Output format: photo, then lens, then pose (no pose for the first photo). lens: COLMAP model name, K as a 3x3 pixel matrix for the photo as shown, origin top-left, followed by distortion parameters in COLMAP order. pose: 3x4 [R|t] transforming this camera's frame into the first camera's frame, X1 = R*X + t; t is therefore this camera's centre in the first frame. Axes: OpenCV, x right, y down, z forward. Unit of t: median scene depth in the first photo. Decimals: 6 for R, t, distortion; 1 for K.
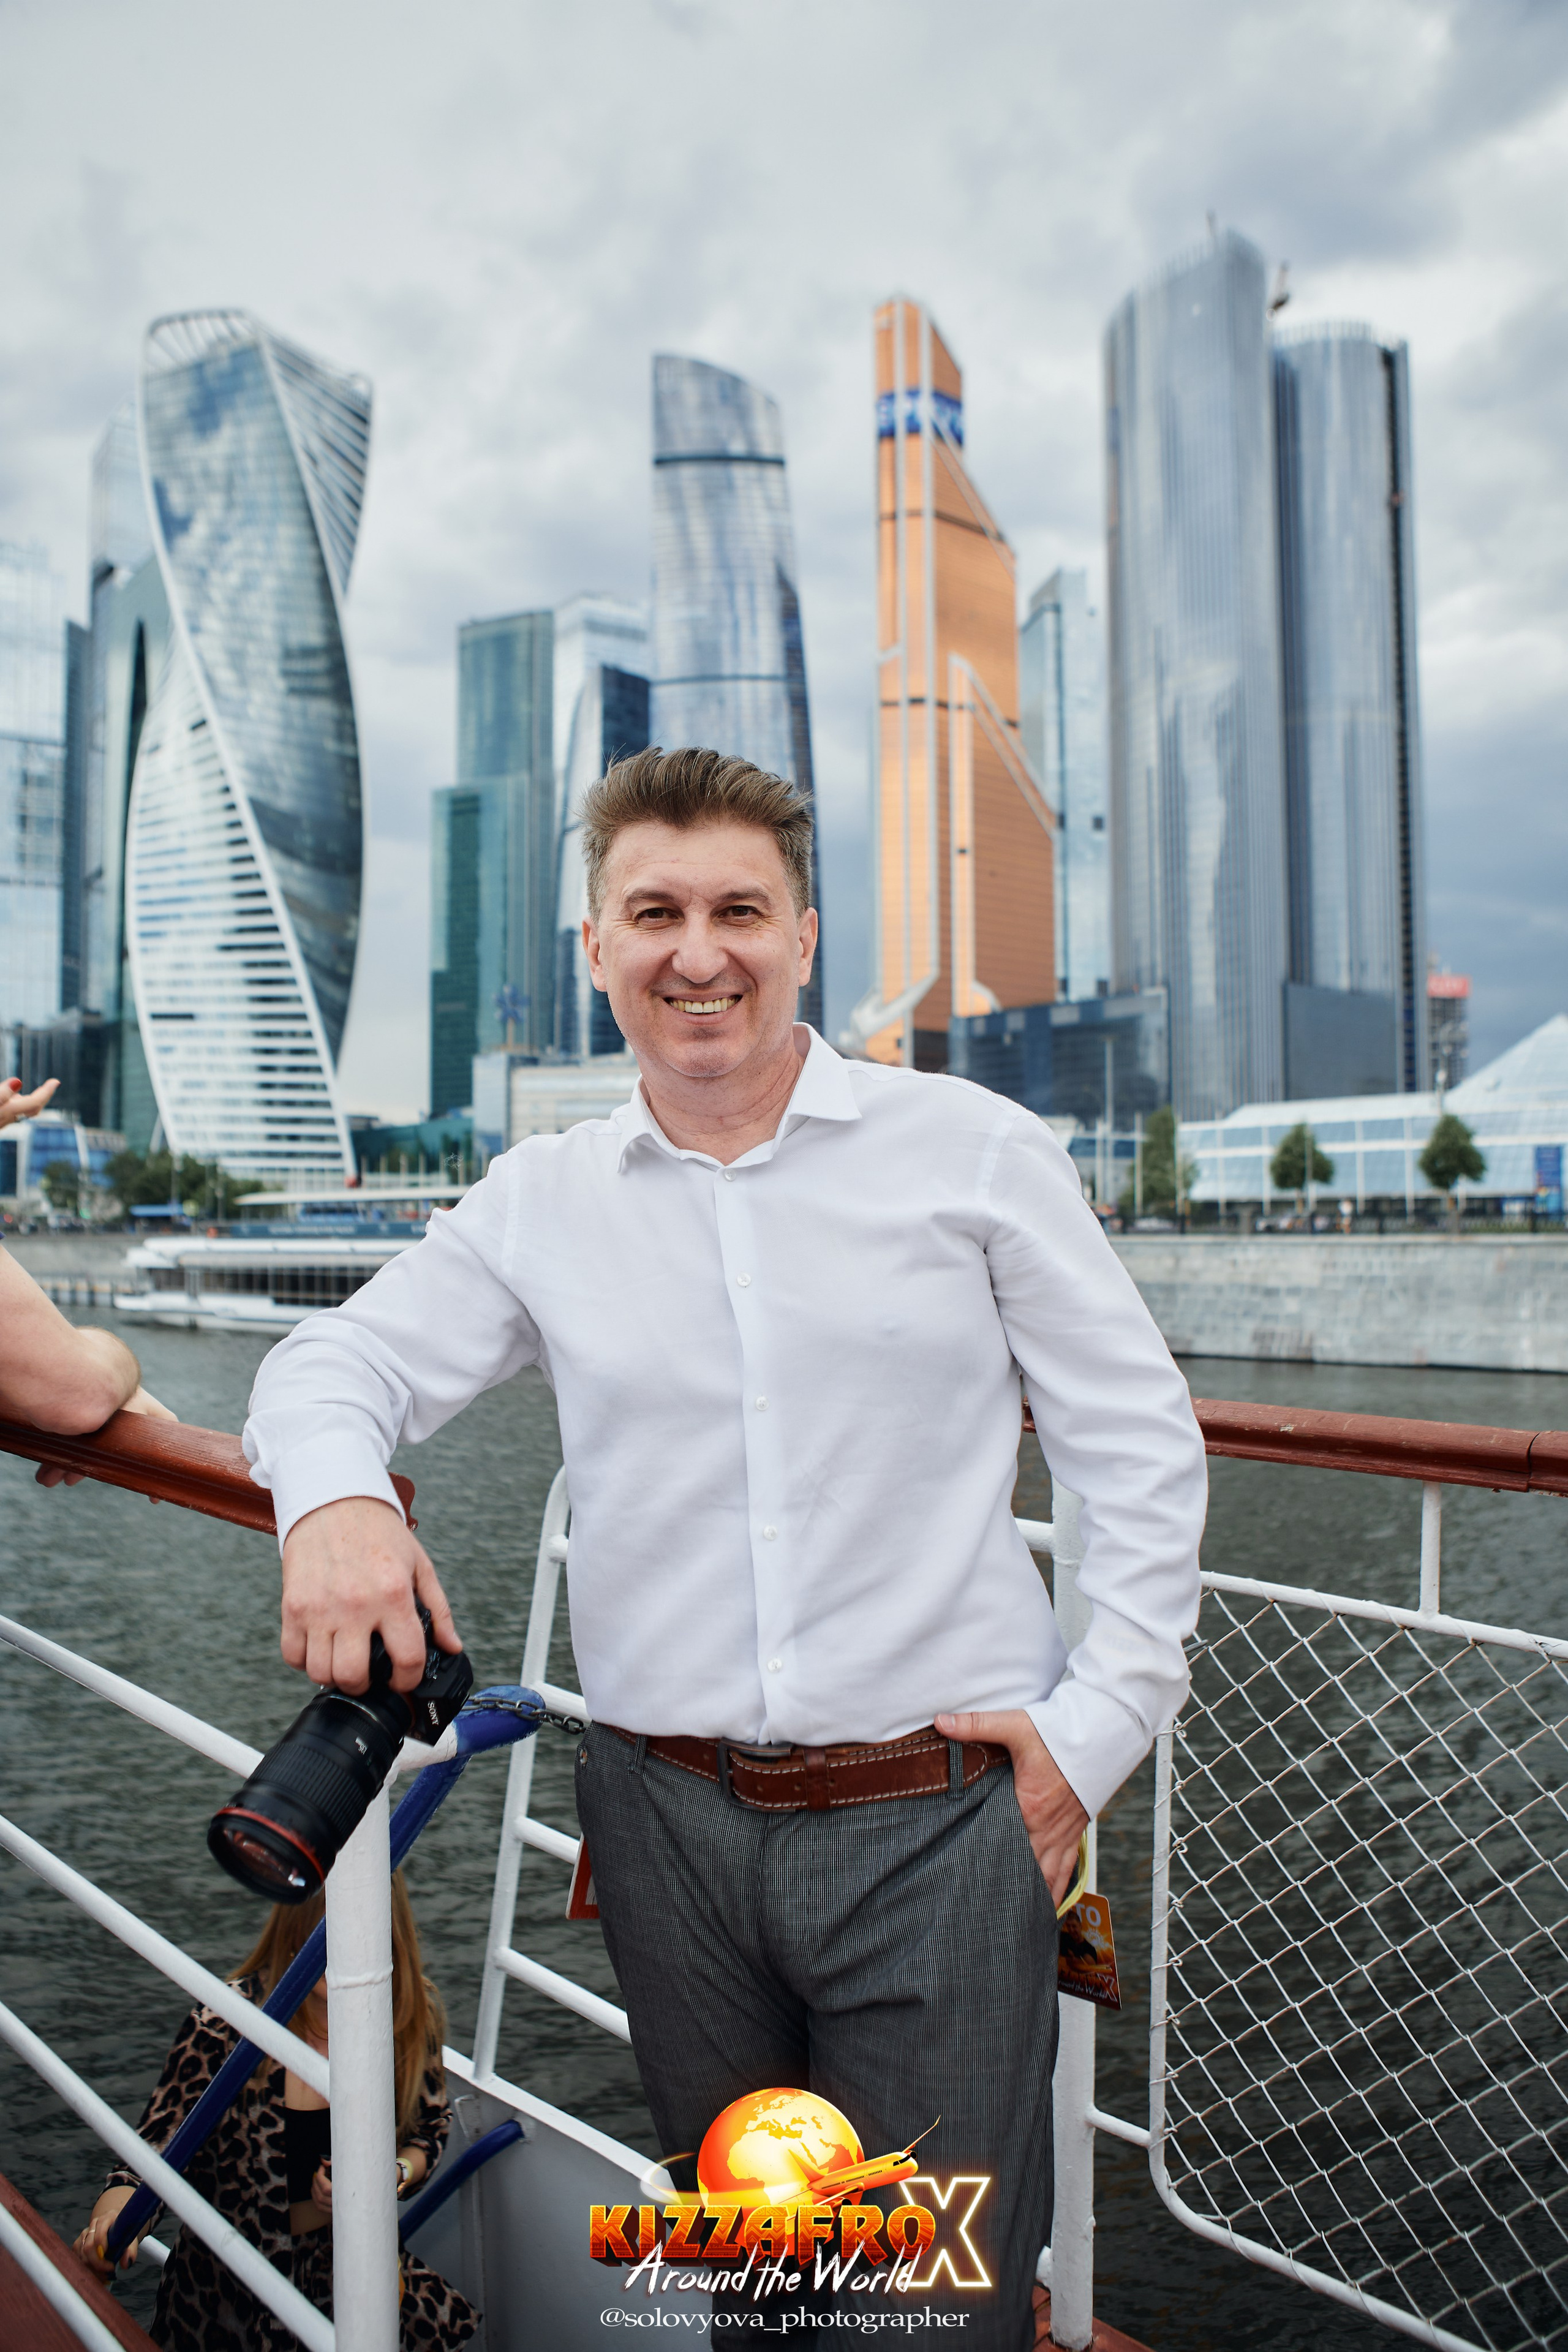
lens RADIAL K [[1673.3, 0, 787.8], [0, 1673.3, 1183.9], [0, 0, 1]] dist [-0.103059, 0.083318]
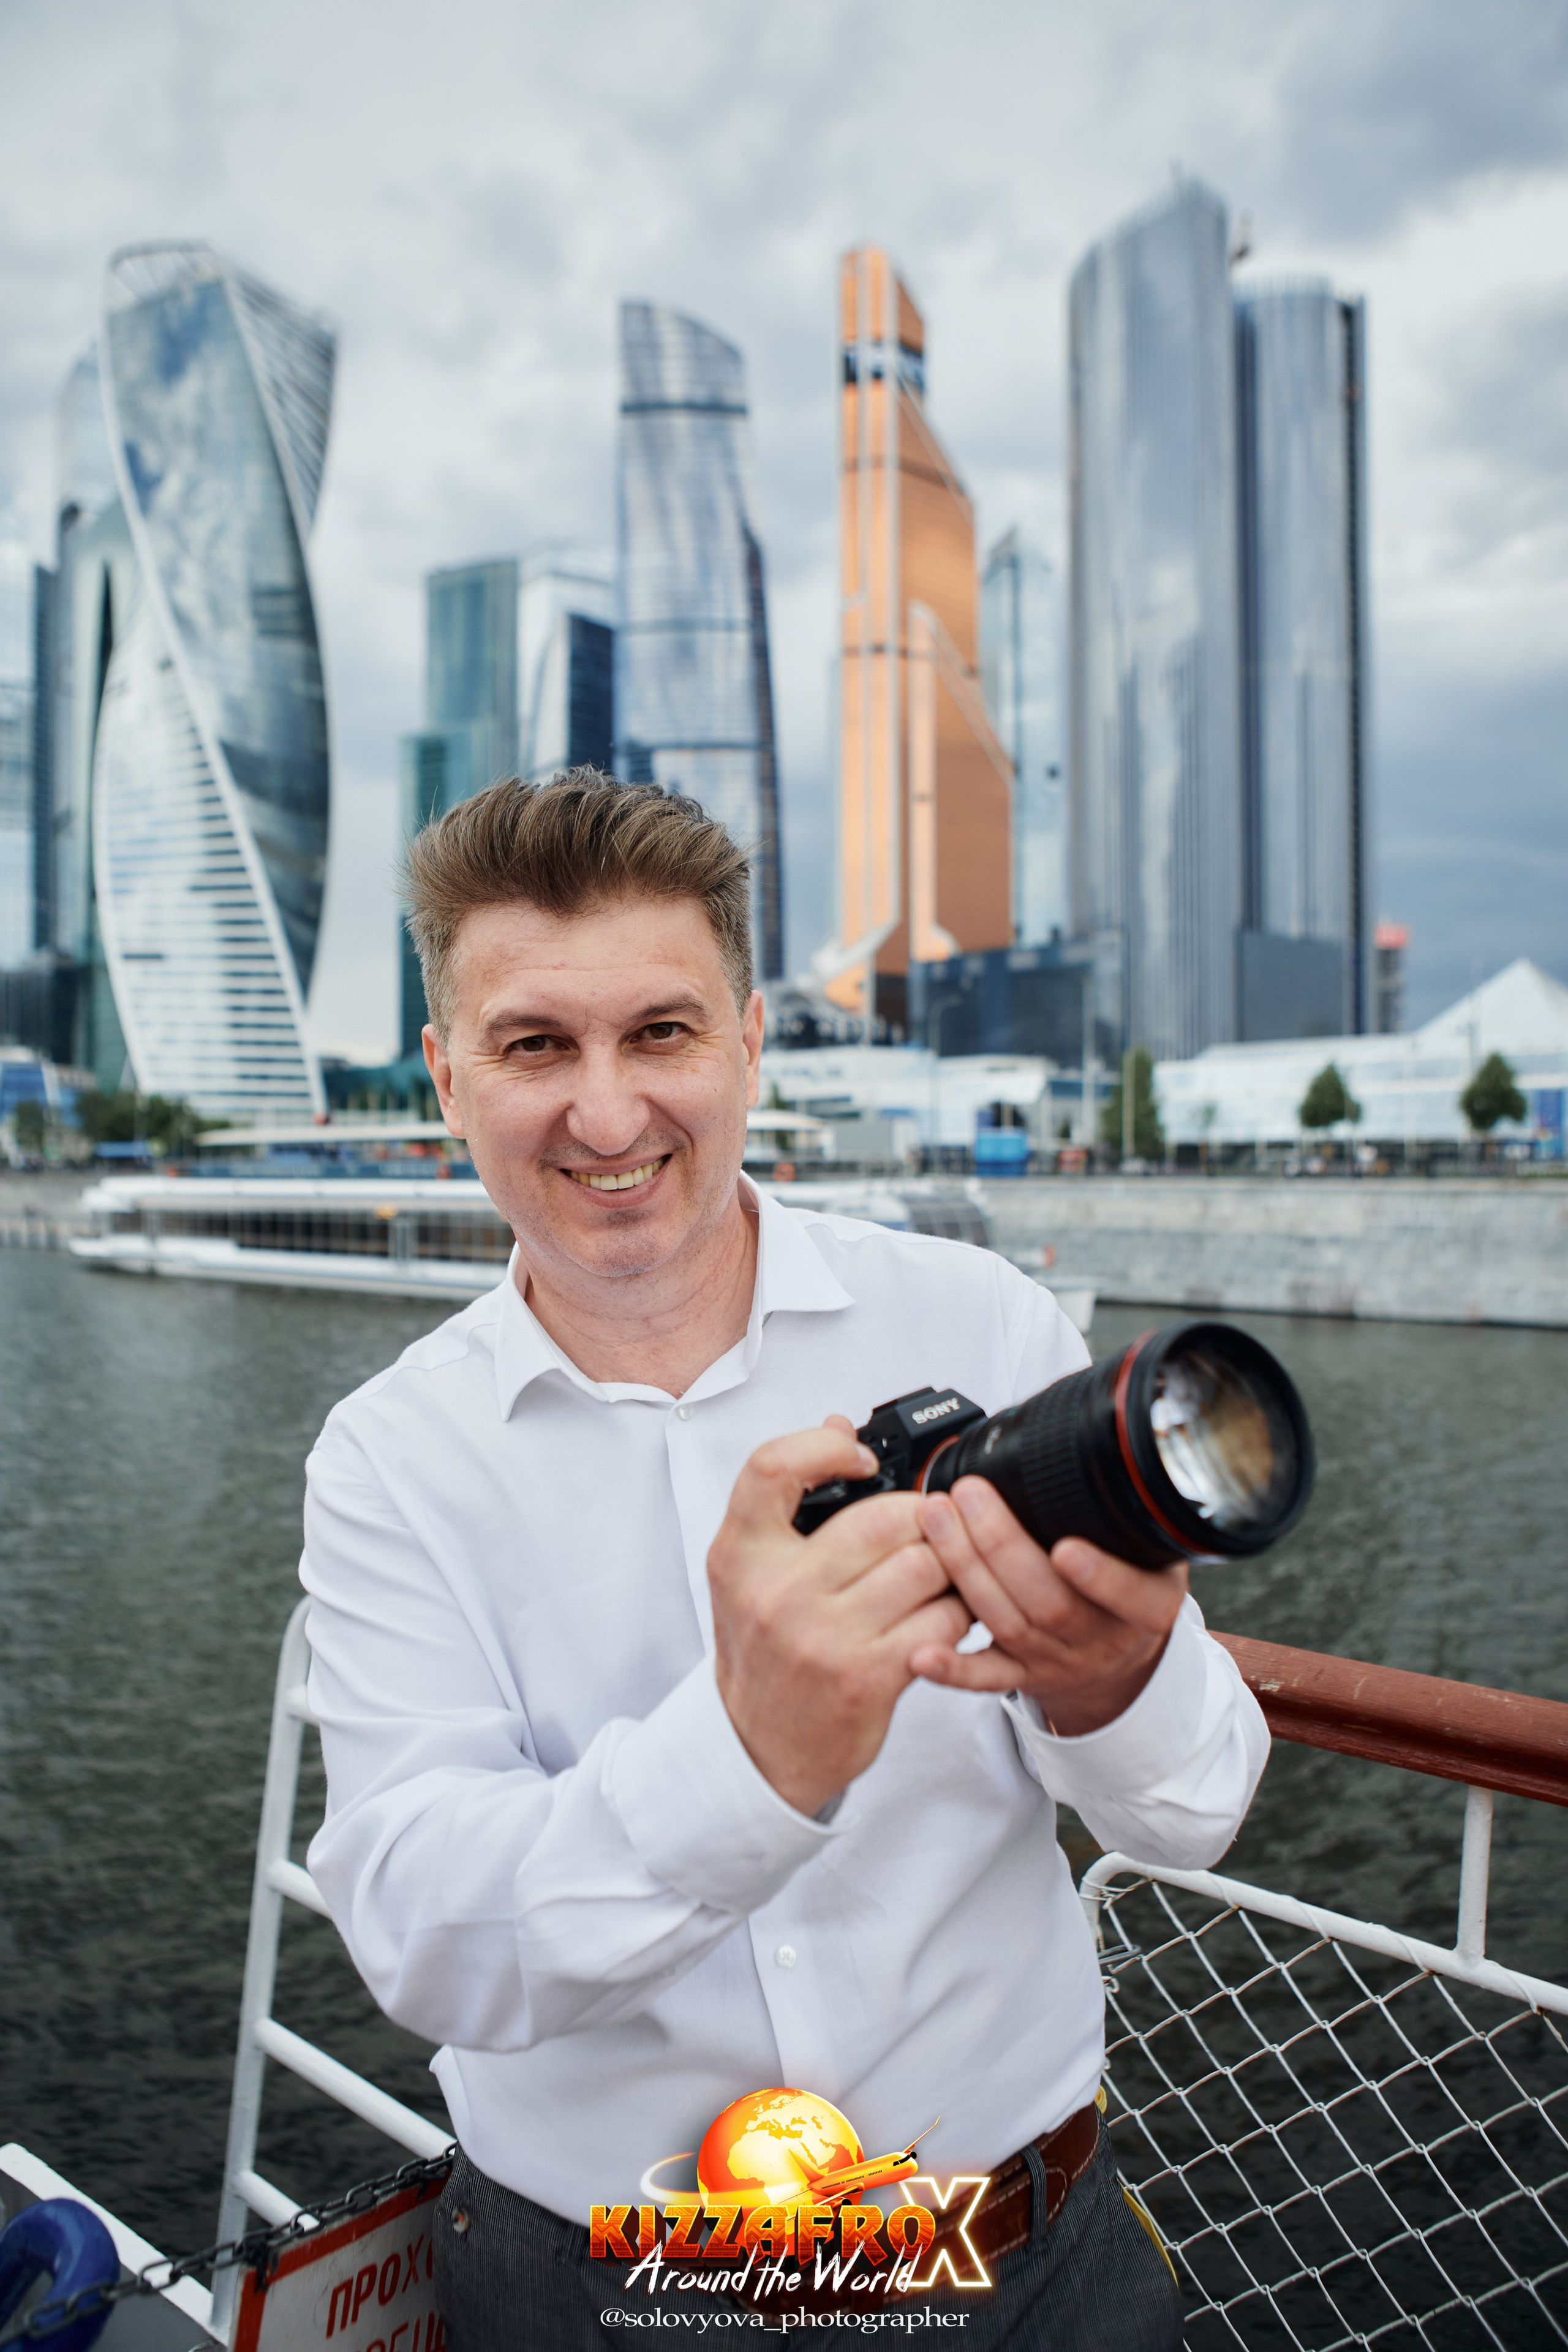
lens RADIAL K [[1614.8, 0, 779.3], [0, 1614.8, 1186.0], [0, 0, 1]] dist [-0.107056, 0.080814]
pose [[0.999768, 0.002473, 0.021403, -0.004394], [-0.003290, 0.999264, 0.038216, 0.000119], [-0.021293, -0.038278, 0.999040, 0.018616]]
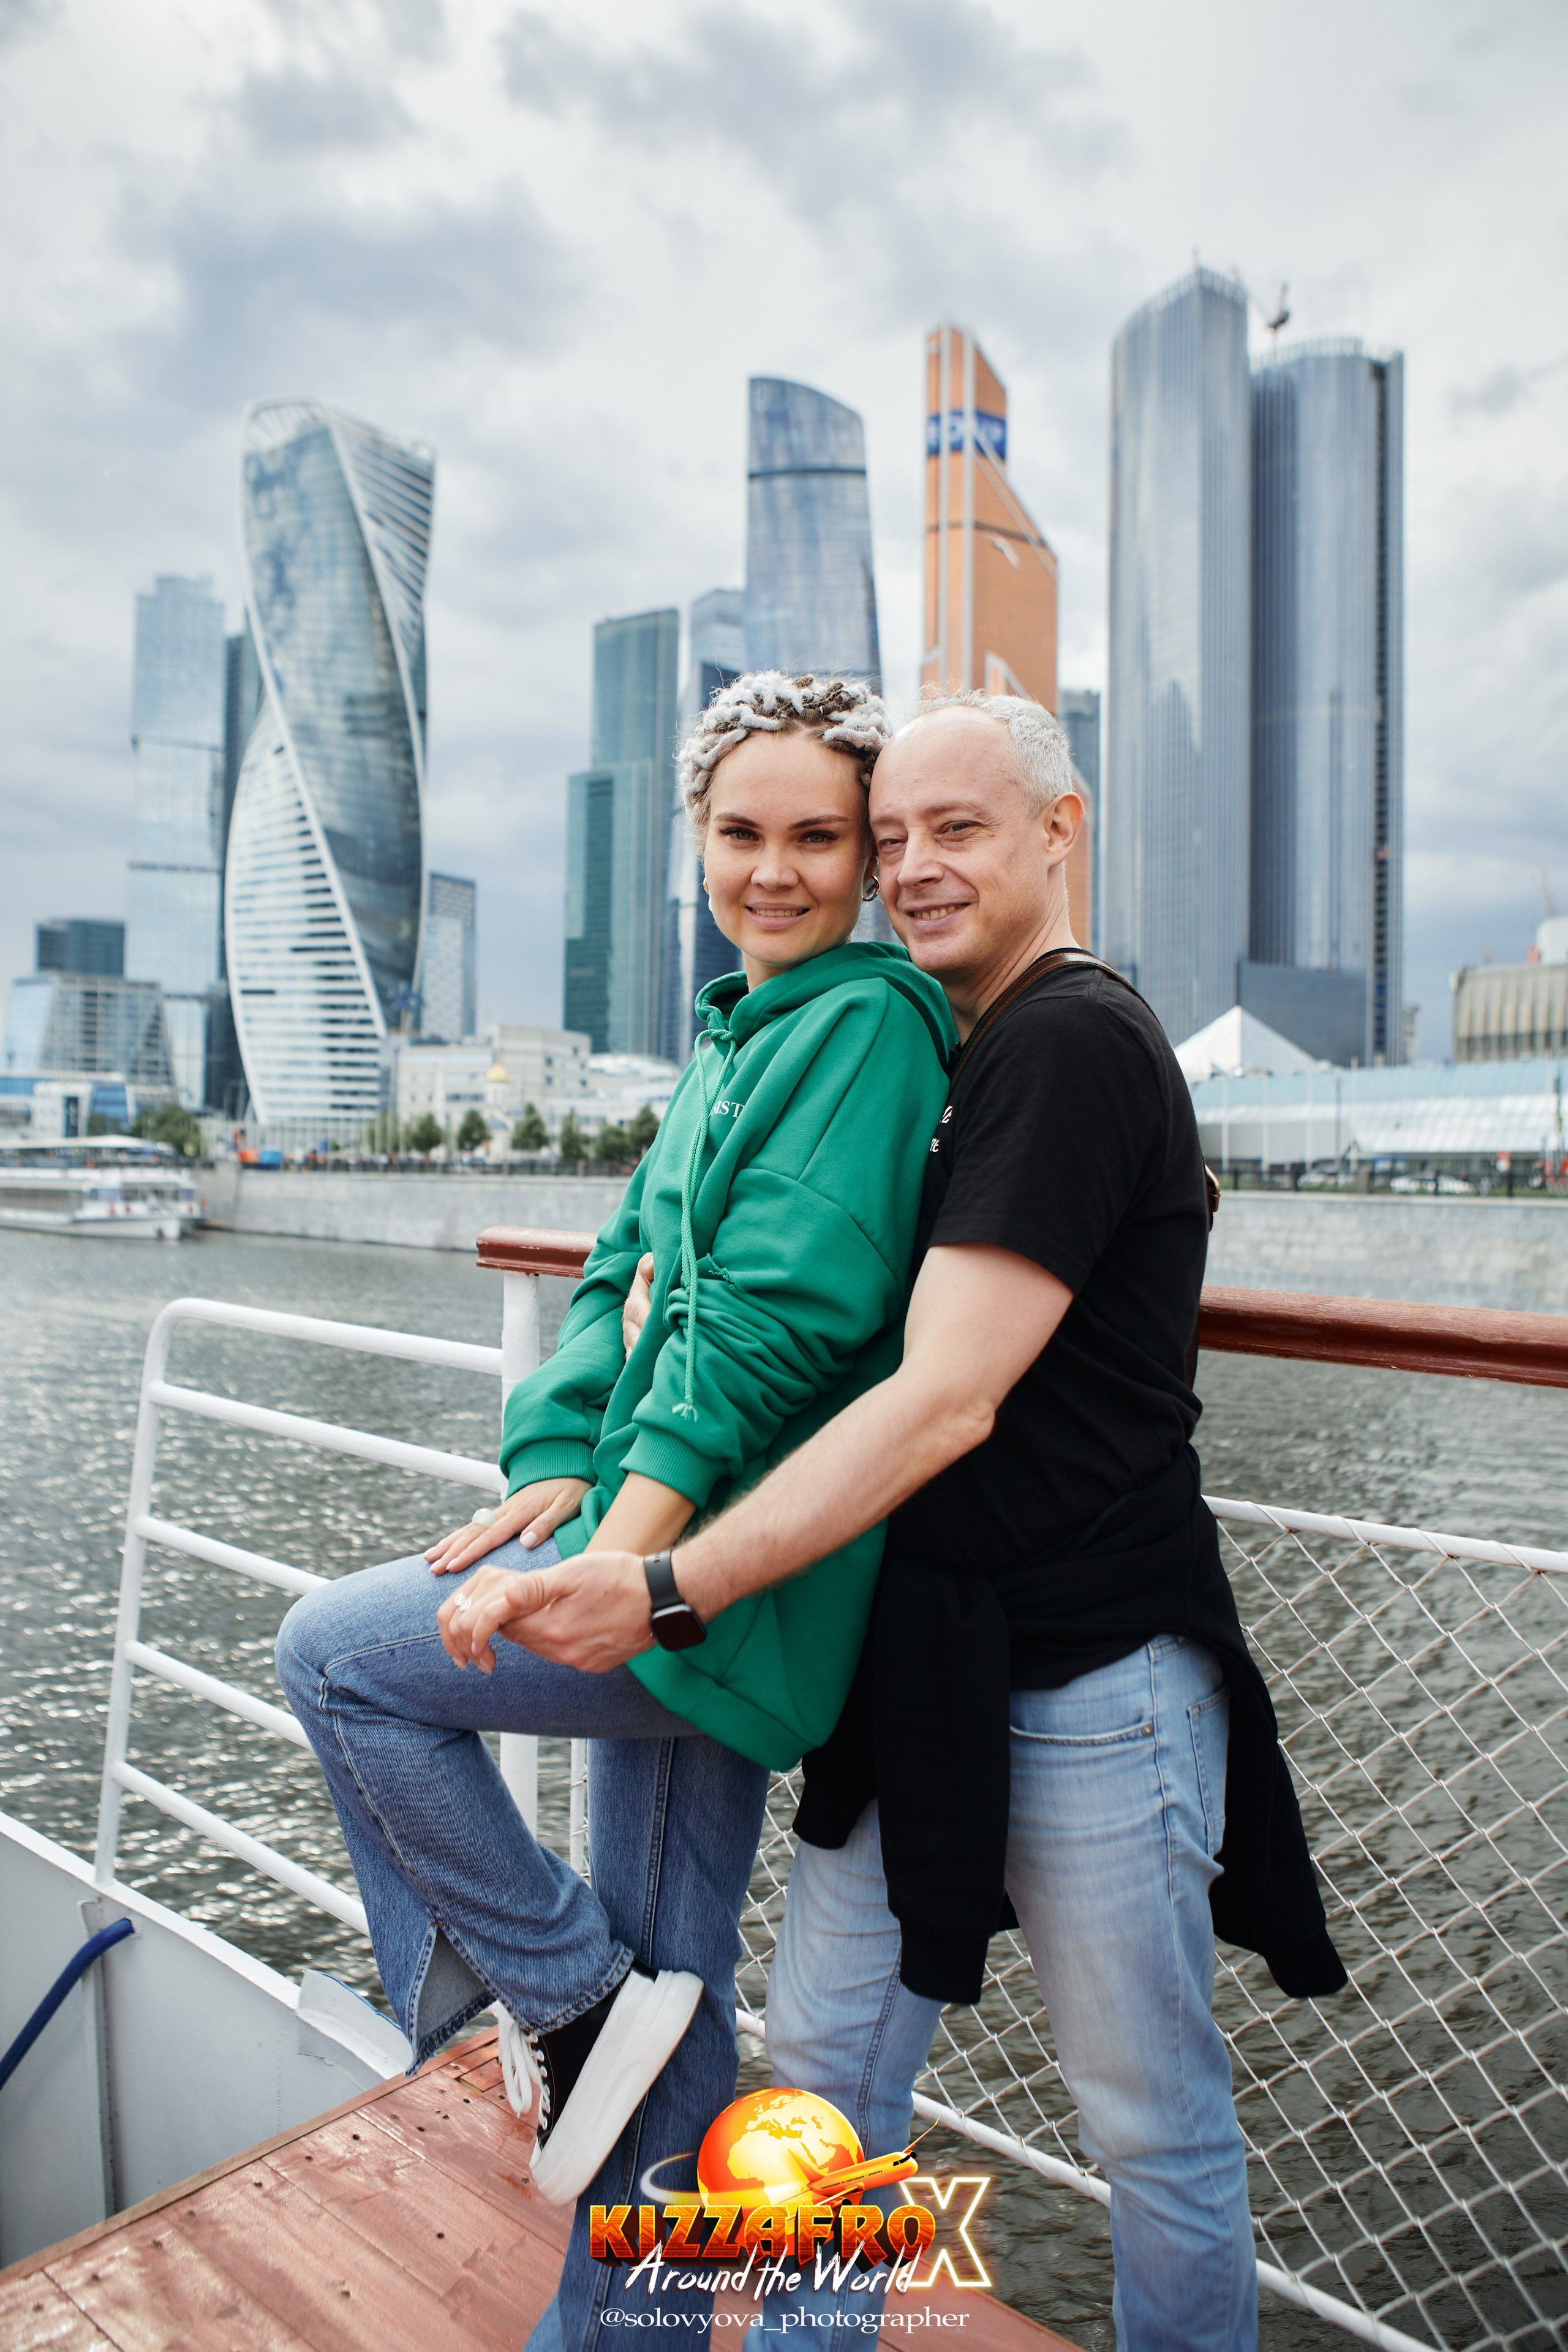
lens RADIAL K [[1673.3, 0, 794.0], [0, 1673.3, 1172.5], [0, 0, 1]] dist [-0.103059, 0.083318]
pose [[0.989480, 0.019731, -0.143320, 0.189330], [-0.016447, 0.999575, 0.024063, -0.004429], [0.143734, -0.021452, 0.989384, -0.145564]]
